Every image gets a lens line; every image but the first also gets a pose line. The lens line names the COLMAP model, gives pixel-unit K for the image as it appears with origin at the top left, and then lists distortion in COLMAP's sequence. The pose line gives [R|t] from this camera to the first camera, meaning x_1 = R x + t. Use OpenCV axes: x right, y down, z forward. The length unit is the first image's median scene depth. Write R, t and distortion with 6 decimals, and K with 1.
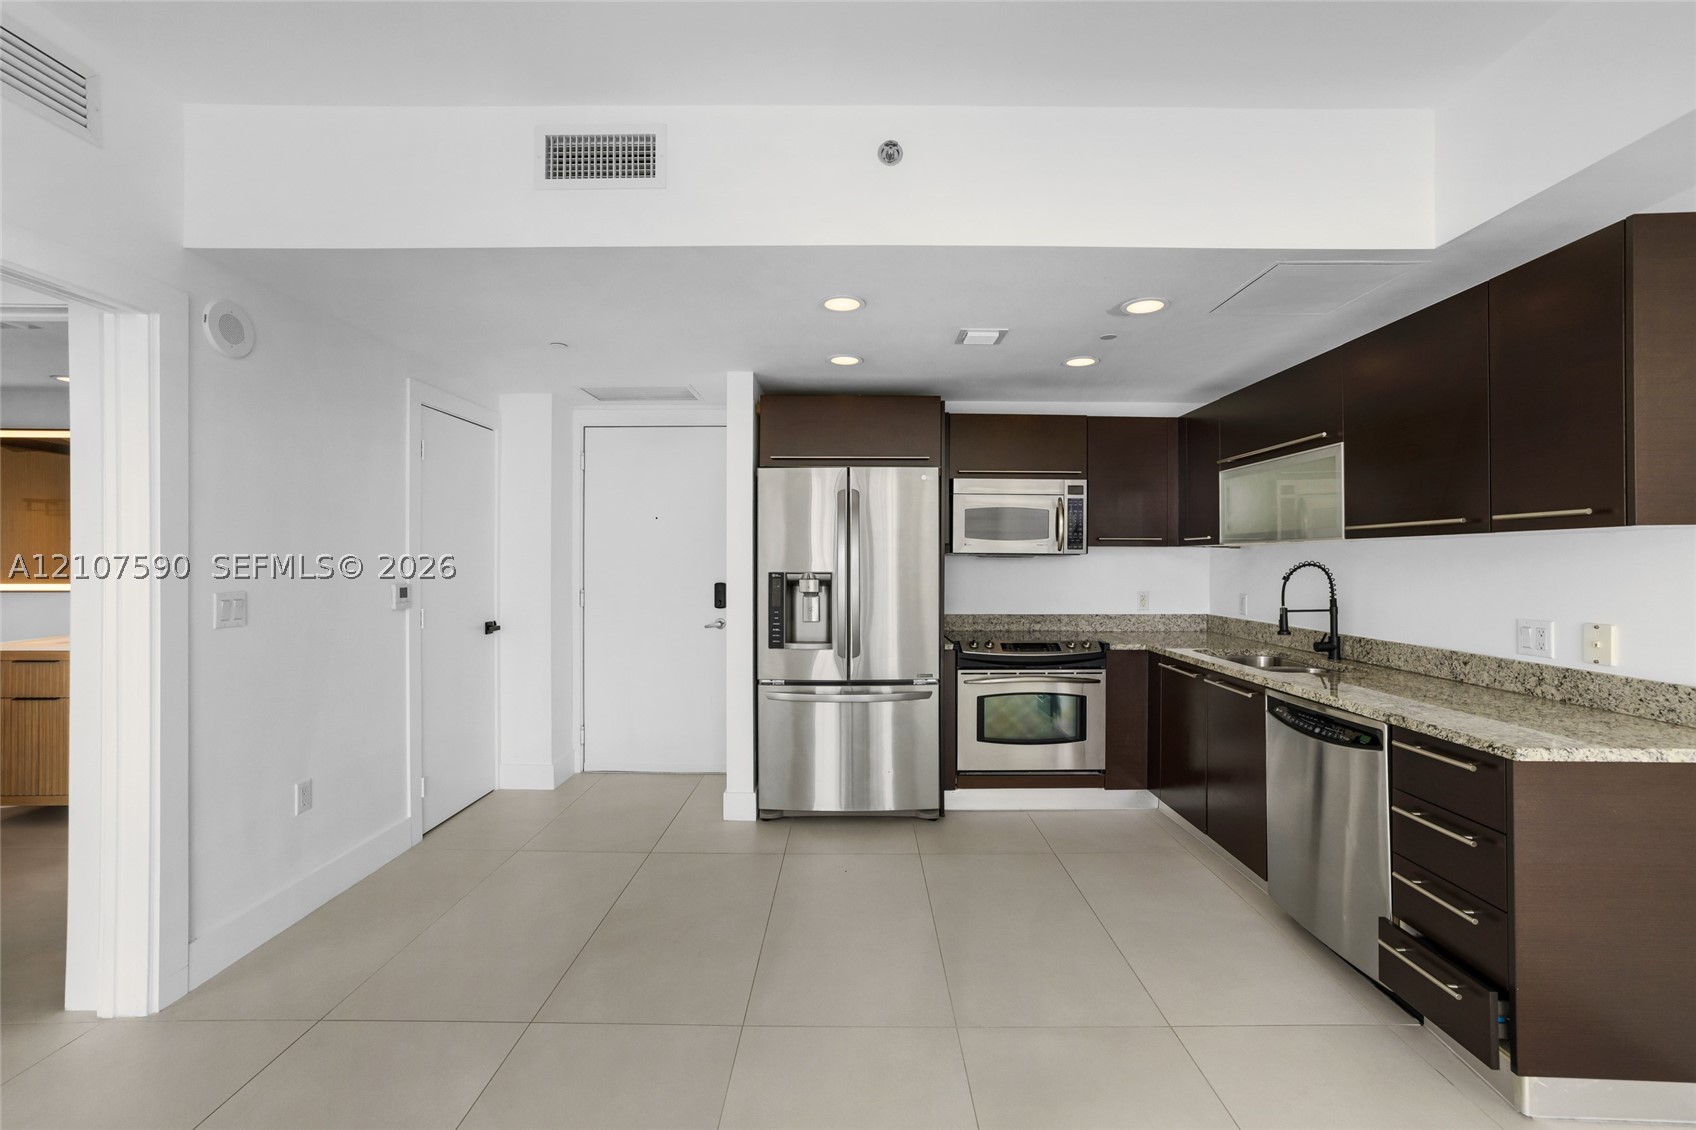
lens RADIAL K [[728.3, 0, 851.2], [0, 728.3, 558.8], [0, 0, 1]] dist [-0.051321, 0.031887]
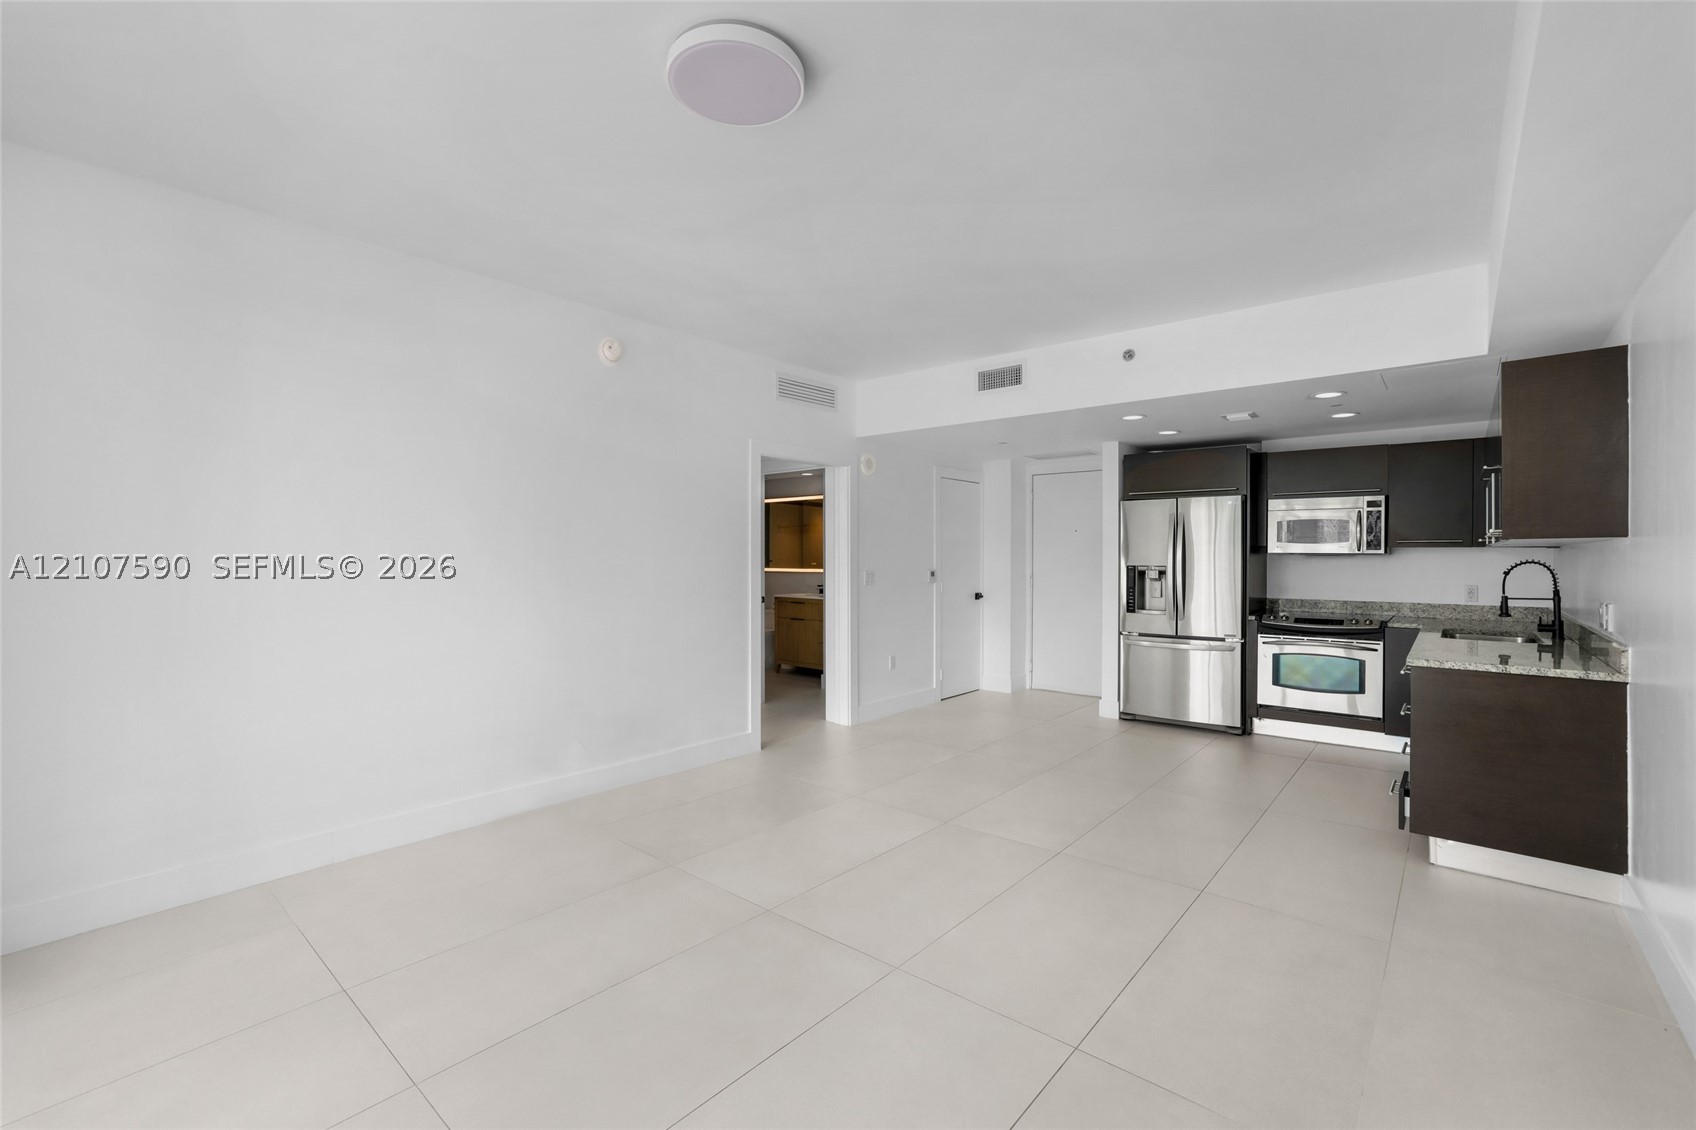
lens RADIAL K [[728.3, 0, 851.2], [0, 728.3, 558.8], [0, 0, 1]] dist [-0.051321, 0.031887]
pose [[0.762962, 0.002046, -0.646441, 0.457055], [0.000492, 0.999993, 0.003745, -0.002838], [0.646444, -0.003175, 0.762955, -0.618541]]
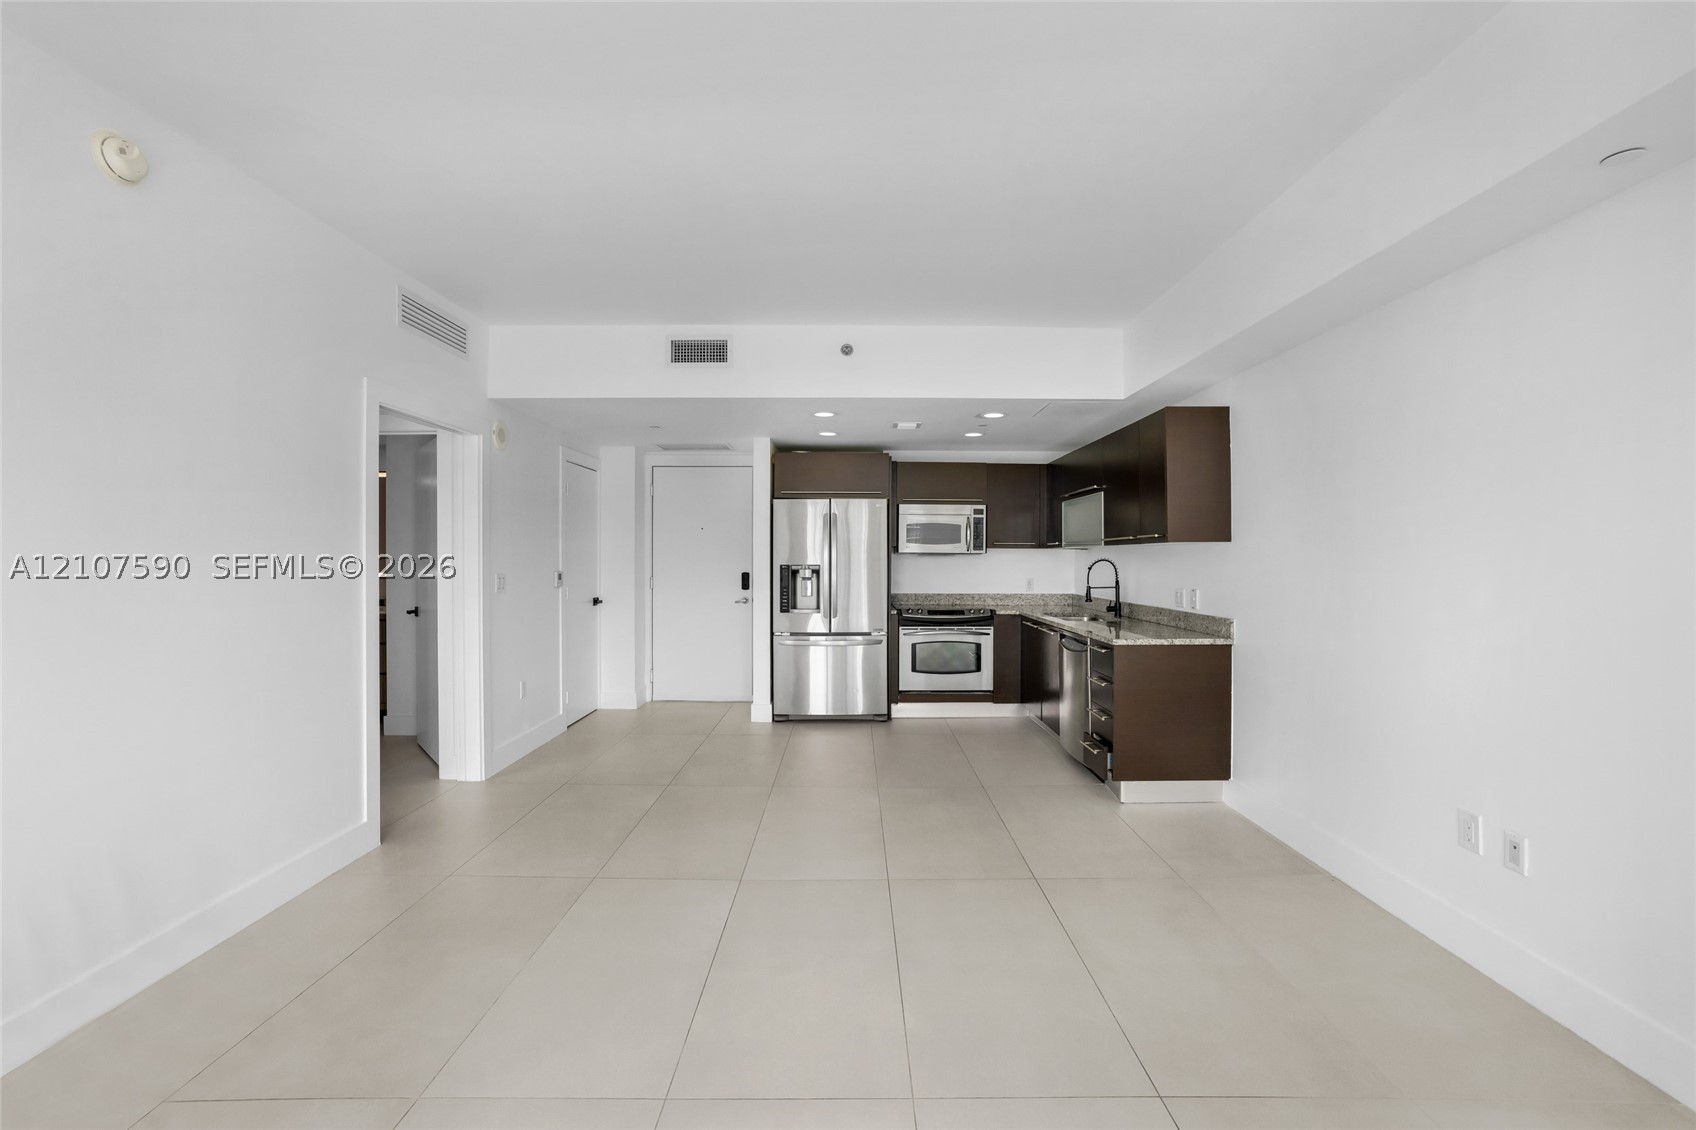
lens RADIAL K [[728.3, 0, 851.2], [0, 728.3, 558.8], [0, 0, 1]] dist [-0.051321, 0.031887]
pose [[0.999995, 0.000769, 0.003210, 0.036857], [-0.000780, 0.999994, 0.003479, -0.000370], [-0.003208, -0.003481, 0.999989, -0.589707]]
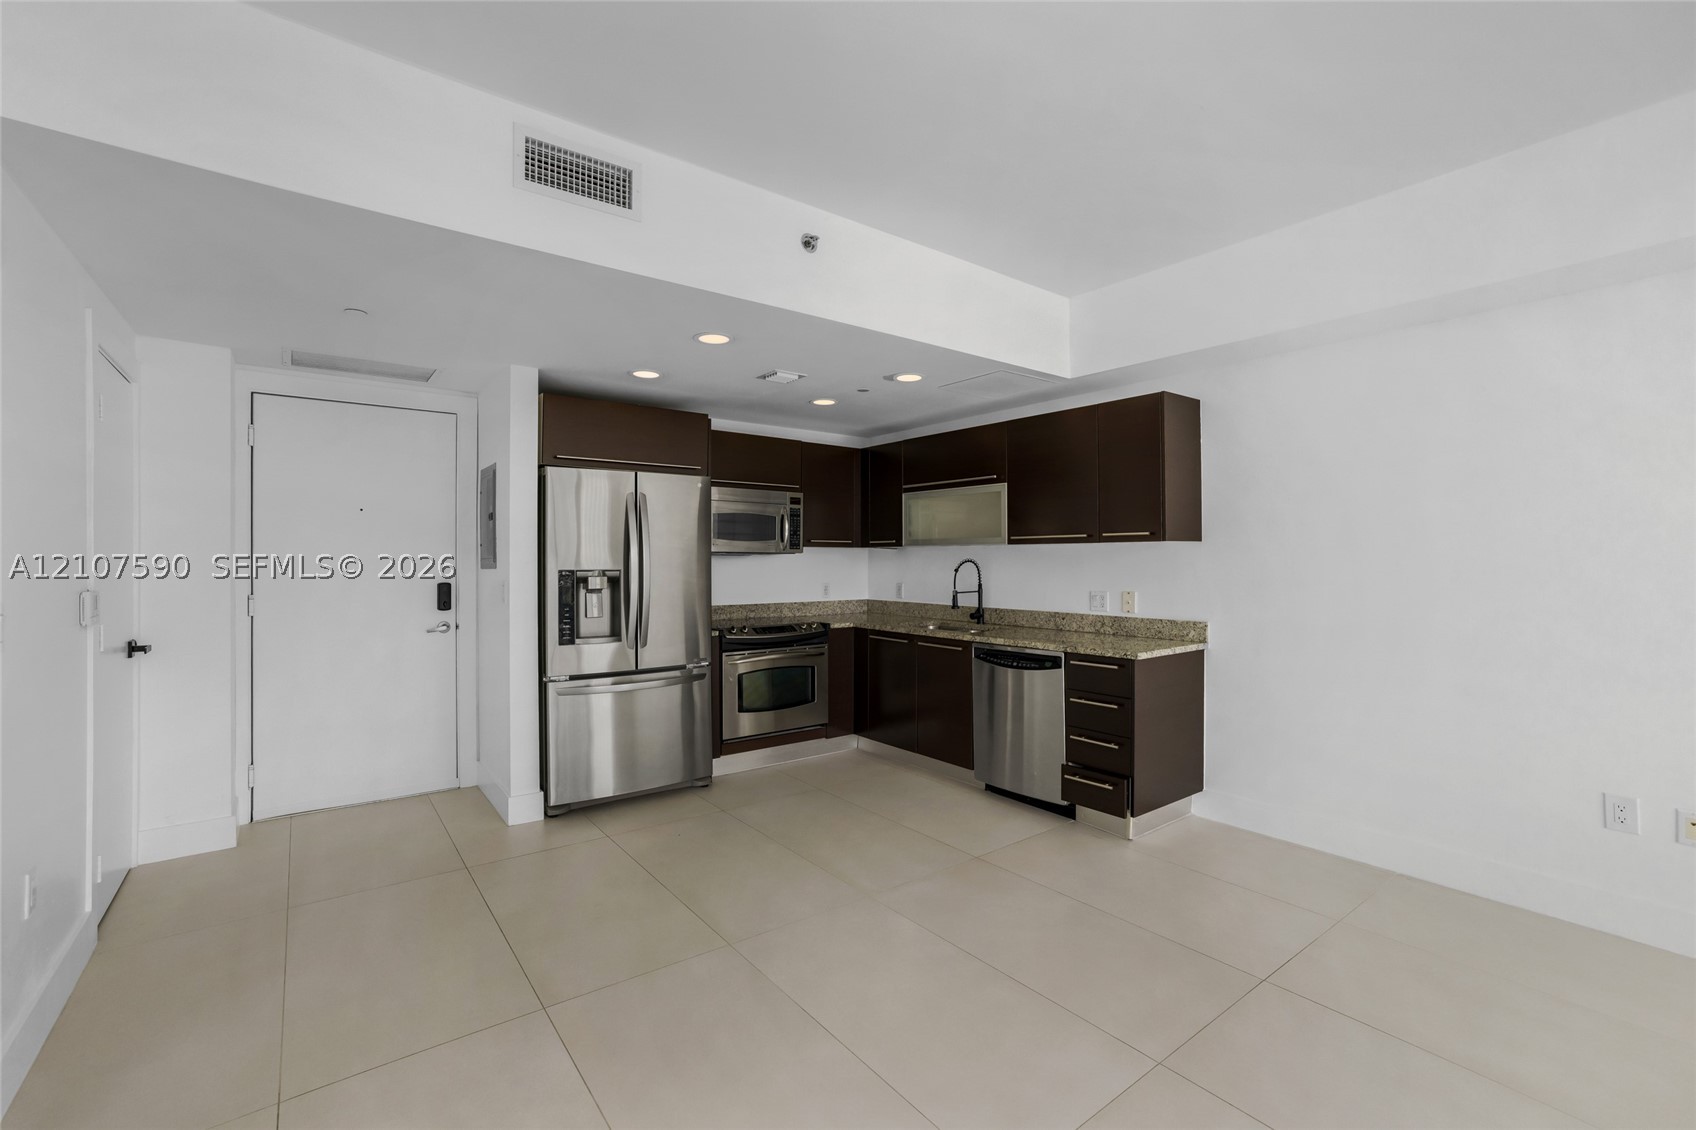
lens RADIAL K [[736.8, 0, 845.7], [0, 736.8, 558.8], [0, 0, 1]] dist [-0.050008, 0.034436]
pose [[0.796951, -0.000633, 0.604044, -0.408908], [-0.000388, 0.999999, 0.001560, 0.001117], [-0.604044, -0.001477, 0.796950, -0.052009]]
